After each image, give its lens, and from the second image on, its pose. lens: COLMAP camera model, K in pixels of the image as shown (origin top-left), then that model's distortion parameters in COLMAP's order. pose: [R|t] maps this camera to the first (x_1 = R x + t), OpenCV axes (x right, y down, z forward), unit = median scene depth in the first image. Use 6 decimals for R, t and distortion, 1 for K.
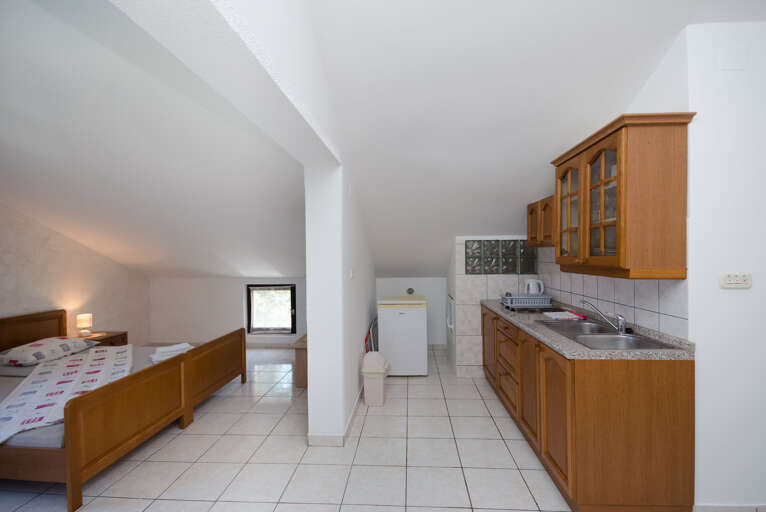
lens RADIAL K [[353.9, 0, 366.8], [0, 353.9, 255.8], [0, 0, 1]] dist [-0.025980, -0.000066]
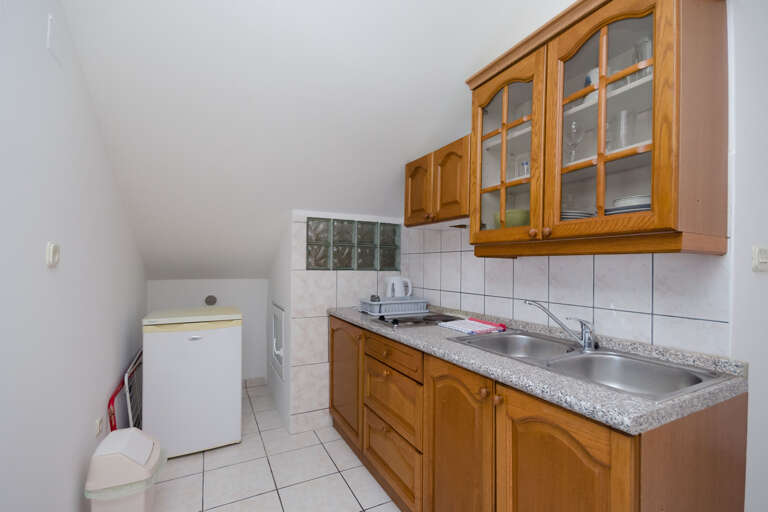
lens RADIAL K [[360.7, 0, 380.8], [0, 360.7, 267.0], [0, 0, 1]] dist [0.002485, -0.008152]
pose [[0.843685, 0.016189, 0.536594, 0.042216], [-0.016970, 0.999850, -0.003483, 0.047782], [-0.536570, -0.006167, 0.843833, 0.379253]]
